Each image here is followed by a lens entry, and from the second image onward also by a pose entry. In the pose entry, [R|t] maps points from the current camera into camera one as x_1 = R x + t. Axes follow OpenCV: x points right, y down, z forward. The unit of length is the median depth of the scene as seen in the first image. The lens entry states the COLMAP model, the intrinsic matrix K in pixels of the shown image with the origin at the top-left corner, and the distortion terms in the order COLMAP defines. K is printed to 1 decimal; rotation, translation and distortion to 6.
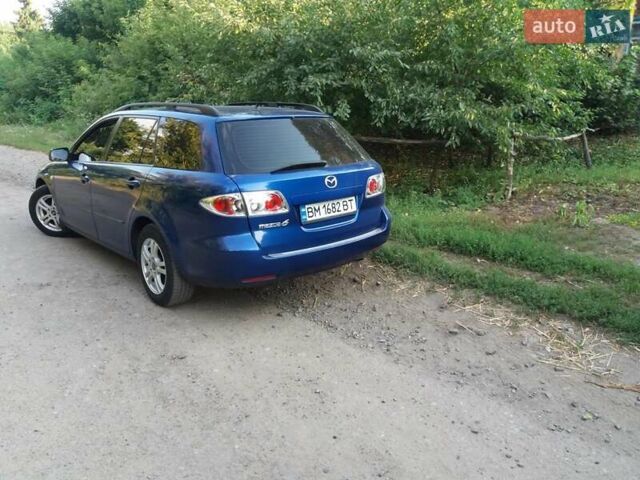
lens RADIAL K [[428.8, 0, 320.0], [0, 428.8, 240.0], [0, 0, 1]] dist [0.001916, 0.000106]
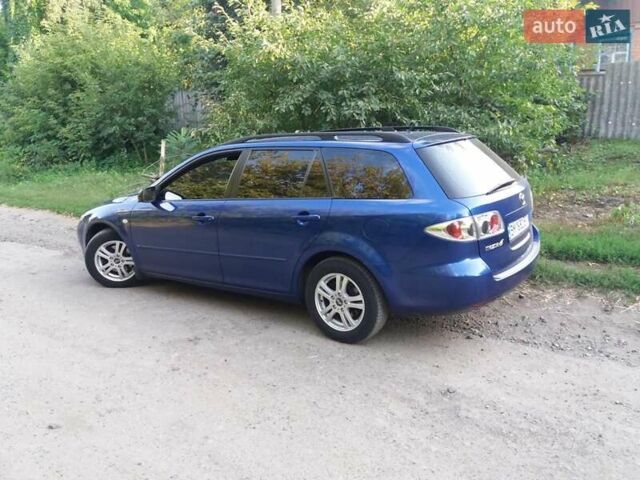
lens RADIAL K [[438.8, 0, 320.0], [0, 438.8, 240.0], [0, 0, 1]] dist [0.006249, 0.000947]
pose [[0.980362, -0.089865, 0.175540, -0.363562], [0.099459, 0.993949, -0.046624, -0.021903], [-0.170288, 0.063167, 0.983368, 0.029594]]
